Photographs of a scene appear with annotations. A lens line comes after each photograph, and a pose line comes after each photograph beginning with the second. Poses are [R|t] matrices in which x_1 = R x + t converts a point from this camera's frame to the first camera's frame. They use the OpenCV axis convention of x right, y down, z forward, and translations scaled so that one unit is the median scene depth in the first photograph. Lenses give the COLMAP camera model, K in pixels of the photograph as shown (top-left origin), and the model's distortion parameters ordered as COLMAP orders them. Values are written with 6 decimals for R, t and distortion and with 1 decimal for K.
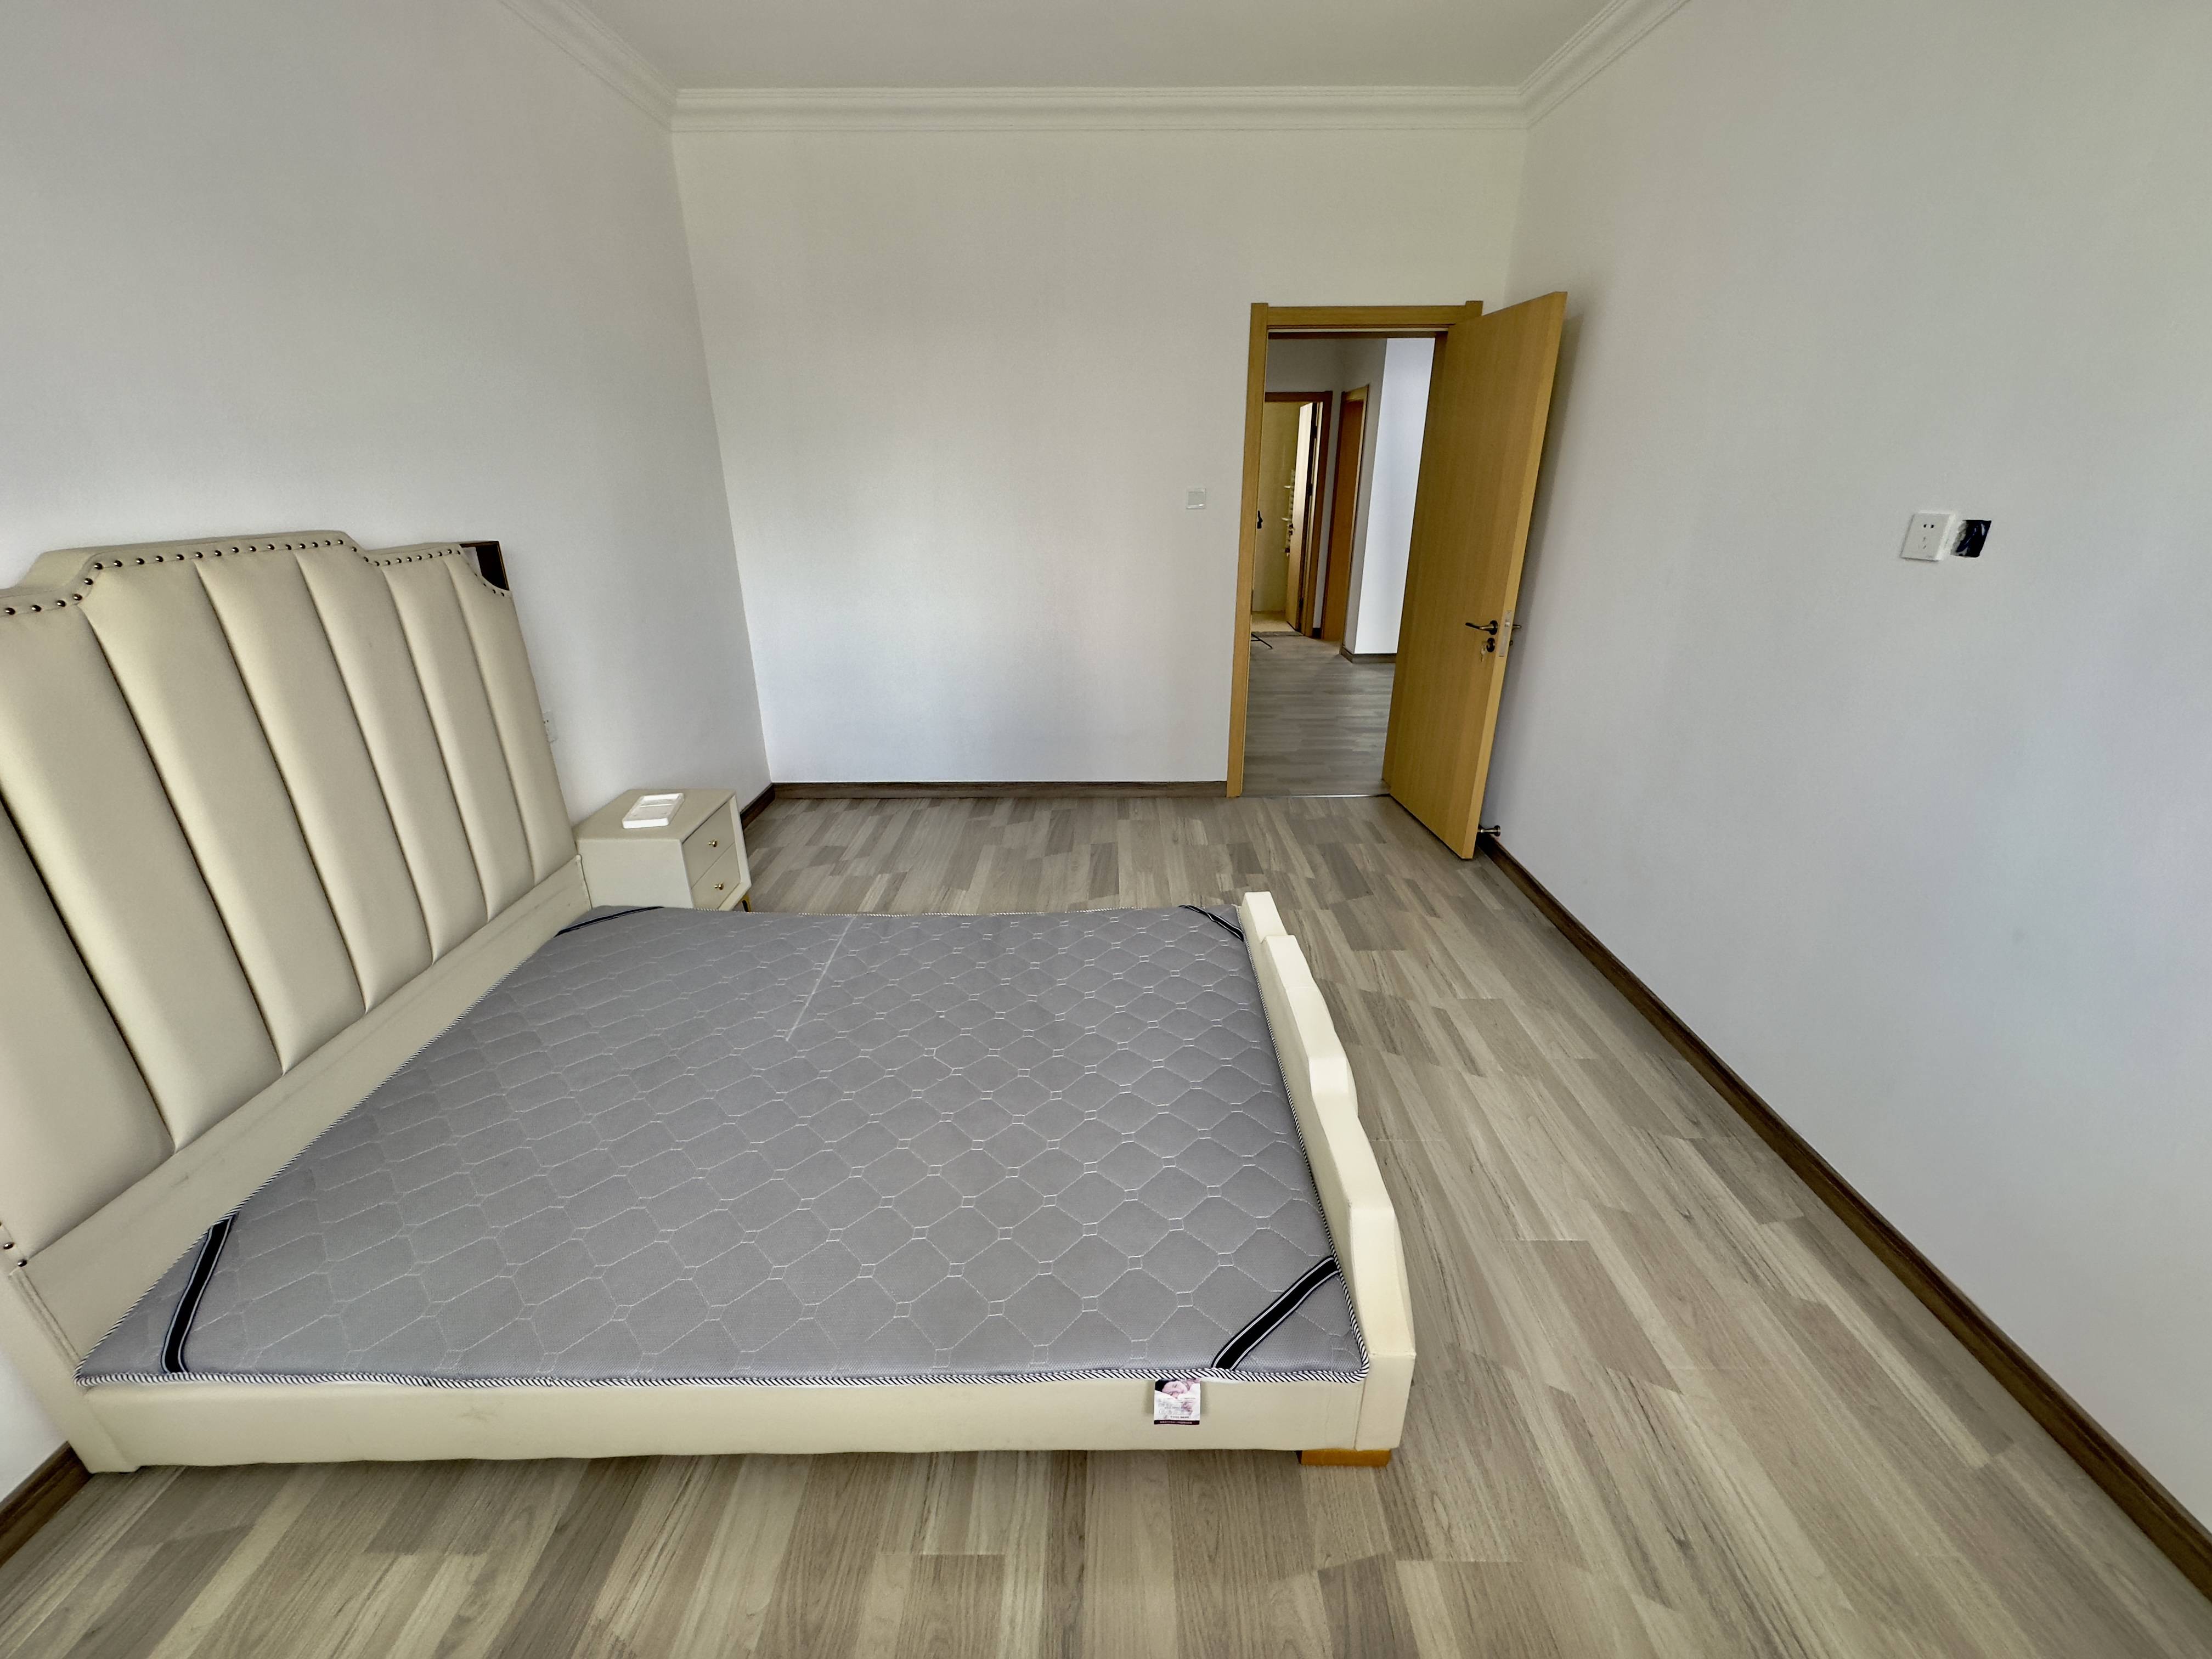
lens RADIAL K [[875.7, 0, 1102.4], [0, 875.7, 822.9], [0, 0, 1]] dist [-0.001796, 0.000651]
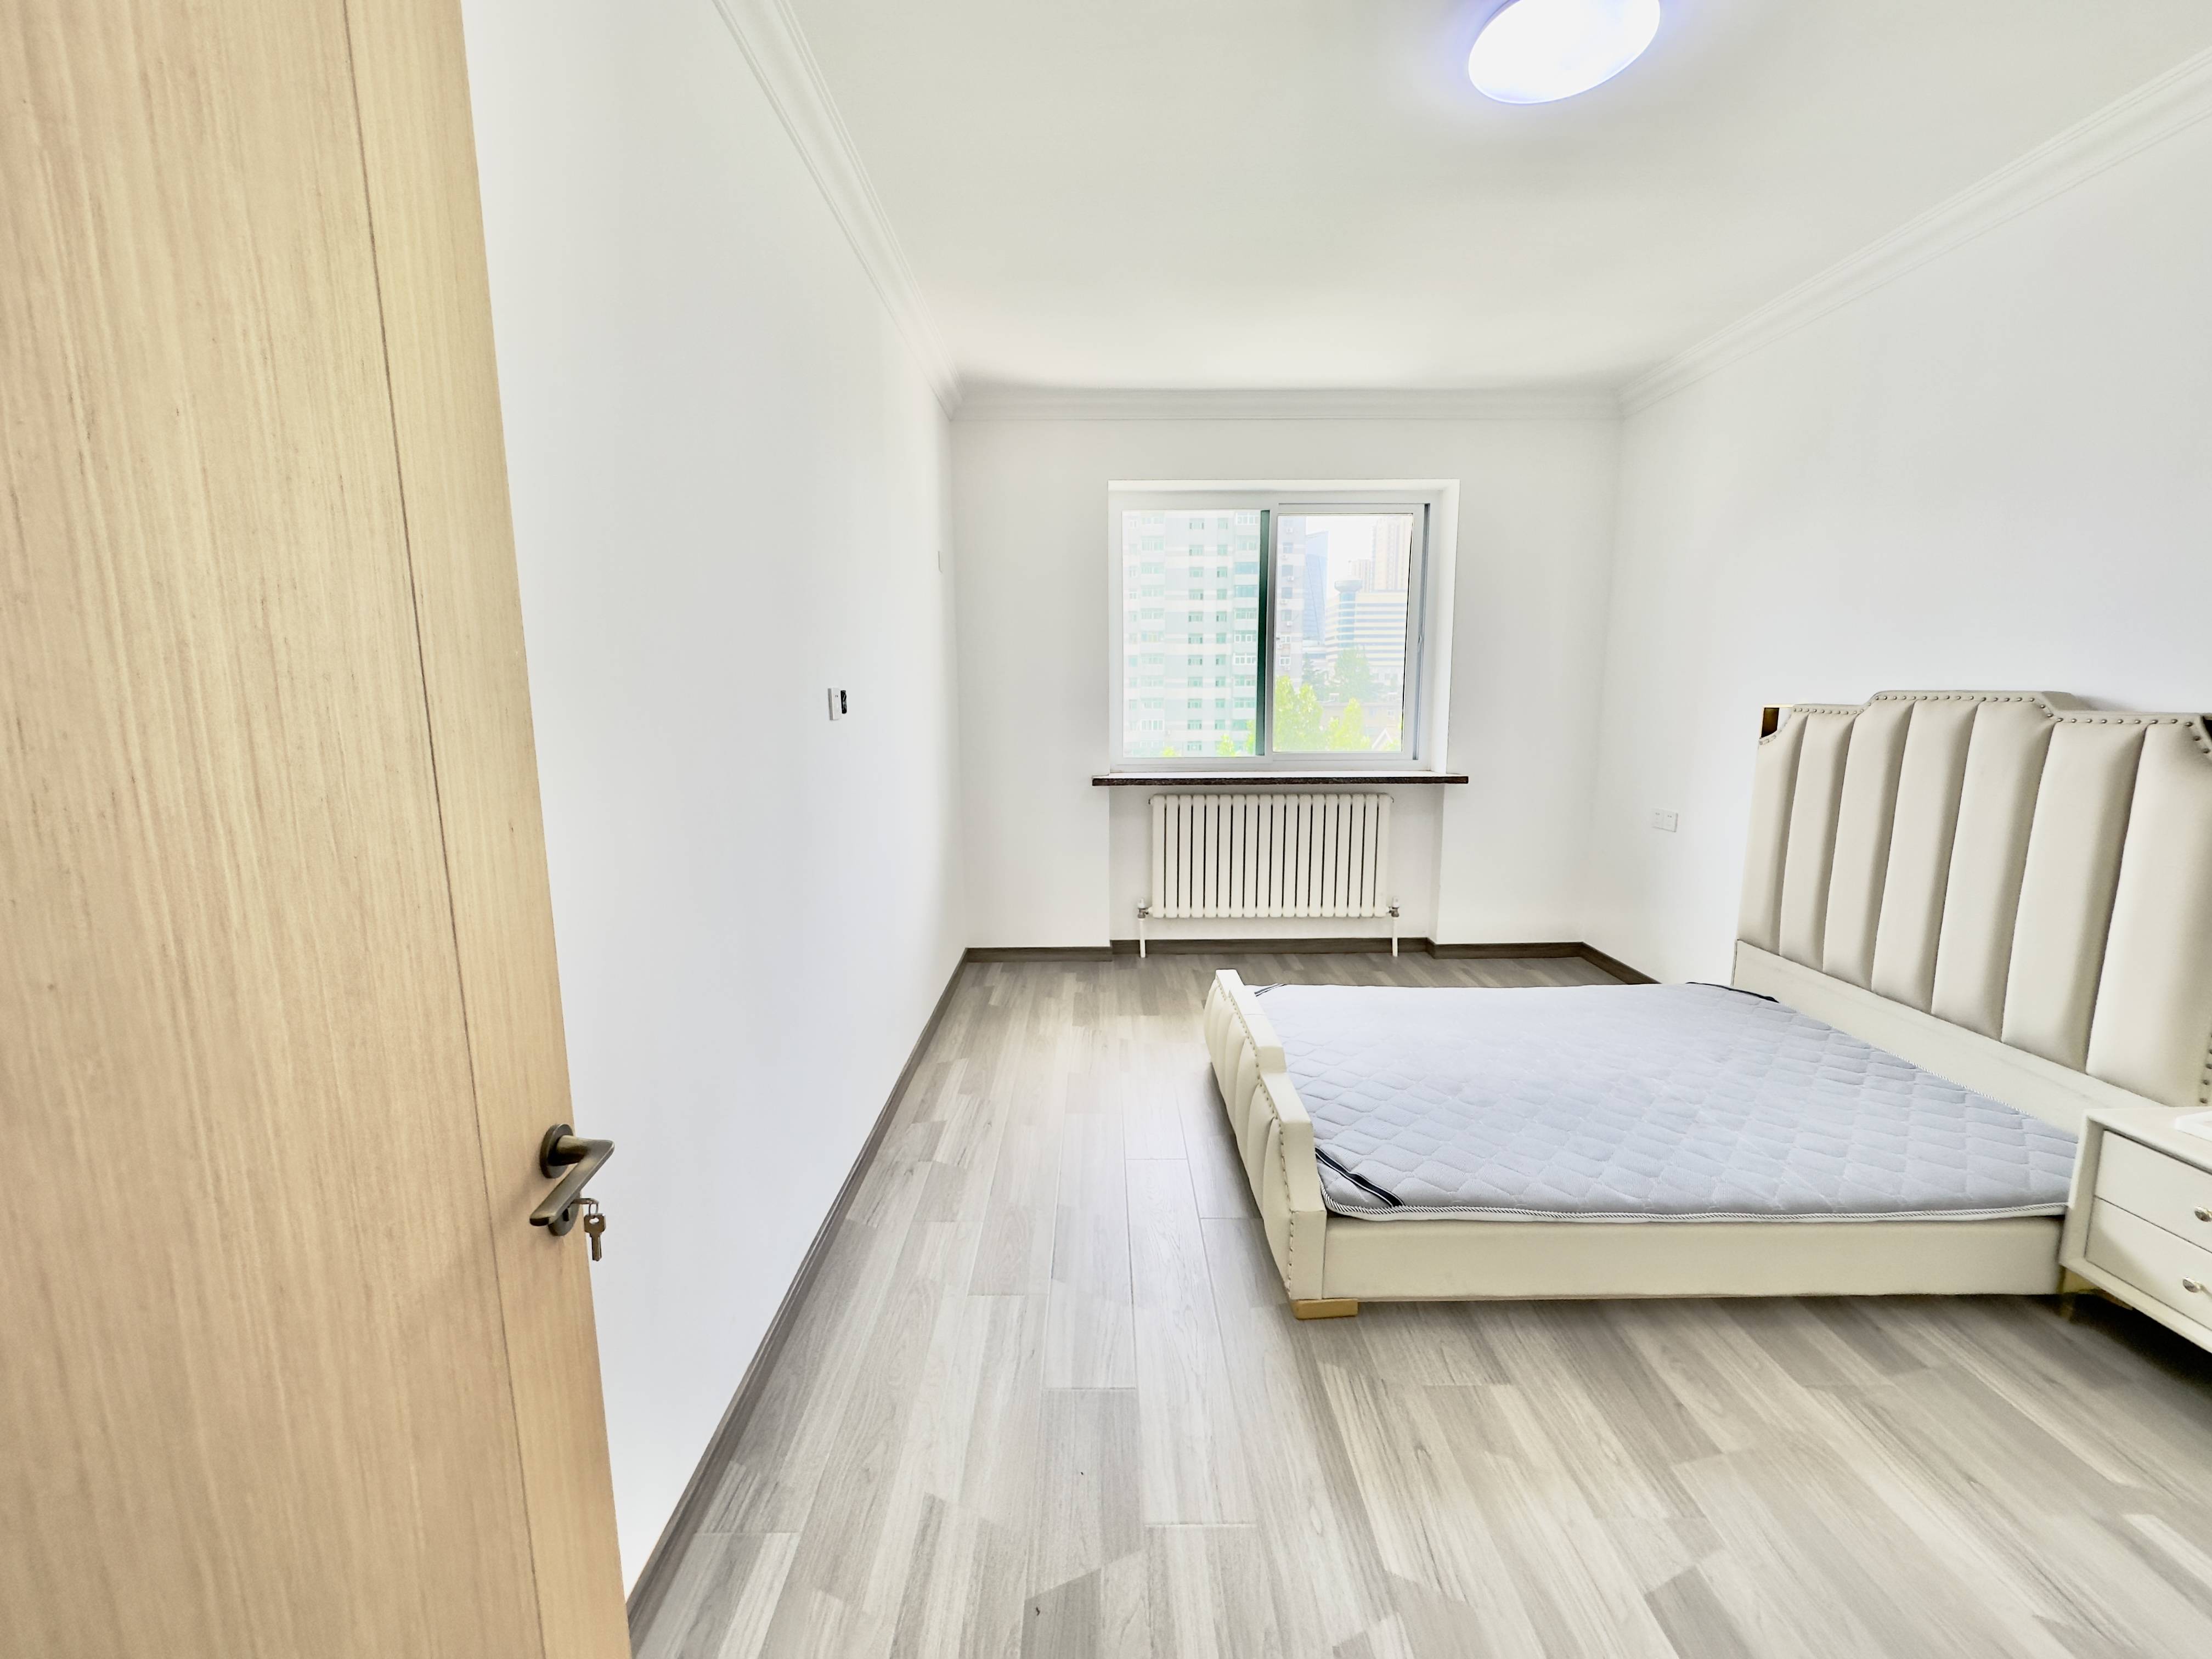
lens RADIAL K [[875.7, 0, 1108.9], [0, 875.7, 825.9], [0, 0, 1]] dist [-0.001796, 0.000651]
pose [[-0.999737, 0.018779, -0.013137, 0.370189], [0.009255, 0.855213, 0.518194, -0.611036], [0.020966, 0.517937, -0.855162, 1.602255]]
